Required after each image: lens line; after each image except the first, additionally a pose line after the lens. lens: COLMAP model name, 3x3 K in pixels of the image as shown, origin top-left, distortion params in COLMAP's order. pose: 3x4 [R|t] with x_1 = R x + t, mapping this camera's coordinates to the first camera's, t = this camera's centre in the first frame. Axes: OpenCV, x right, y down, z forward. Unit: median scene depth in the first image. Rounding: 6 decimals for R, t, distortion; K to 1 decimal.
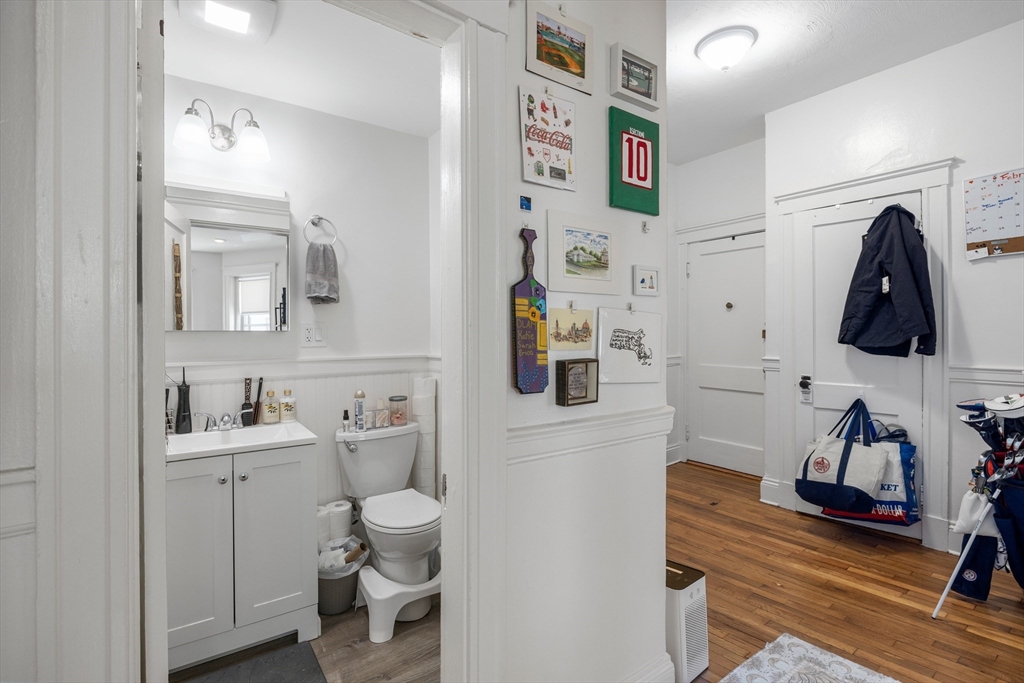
lens RADIAL K [[493.5, 0, 513.7], [0, 493.5, 338.9], [0, 0, 1]] dist [-0.002735, 0.000648]
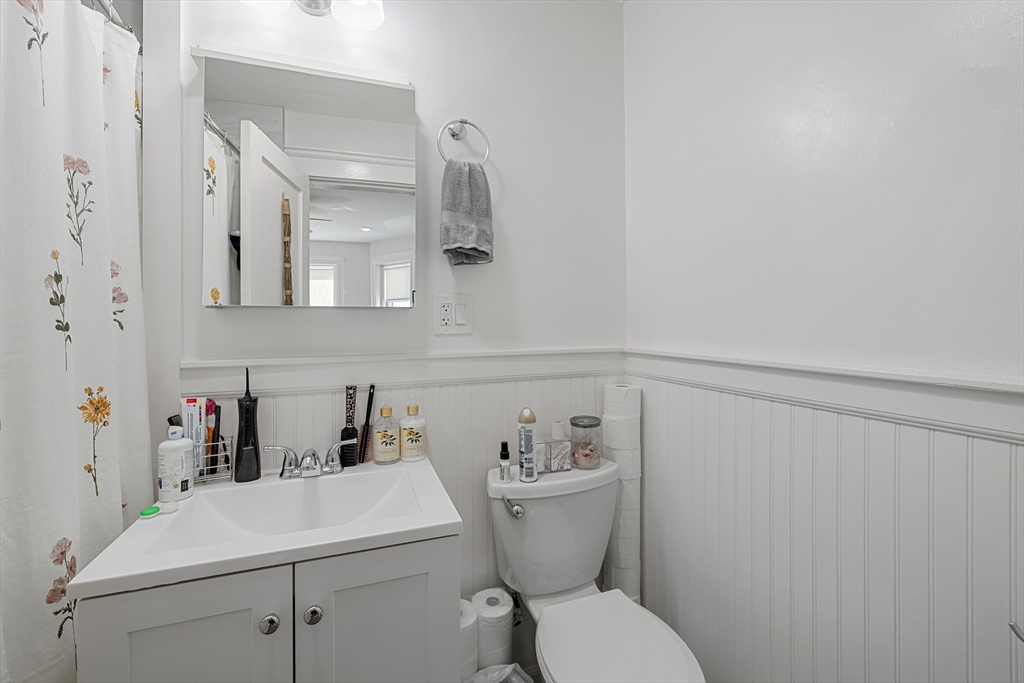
lens RADIAL K [[445.4, 0, 511.4], [0, 445.4, 327.7], [0, 0, 1]] dist [0.000623, 0.000046]
pose [[0.968846, 0.003137, -0.247645, -0.164607], [-0.001999, 0.999986, 0.004847, 0.004227], [0.247657, -0.004201, 0.968839, 0.399747]]
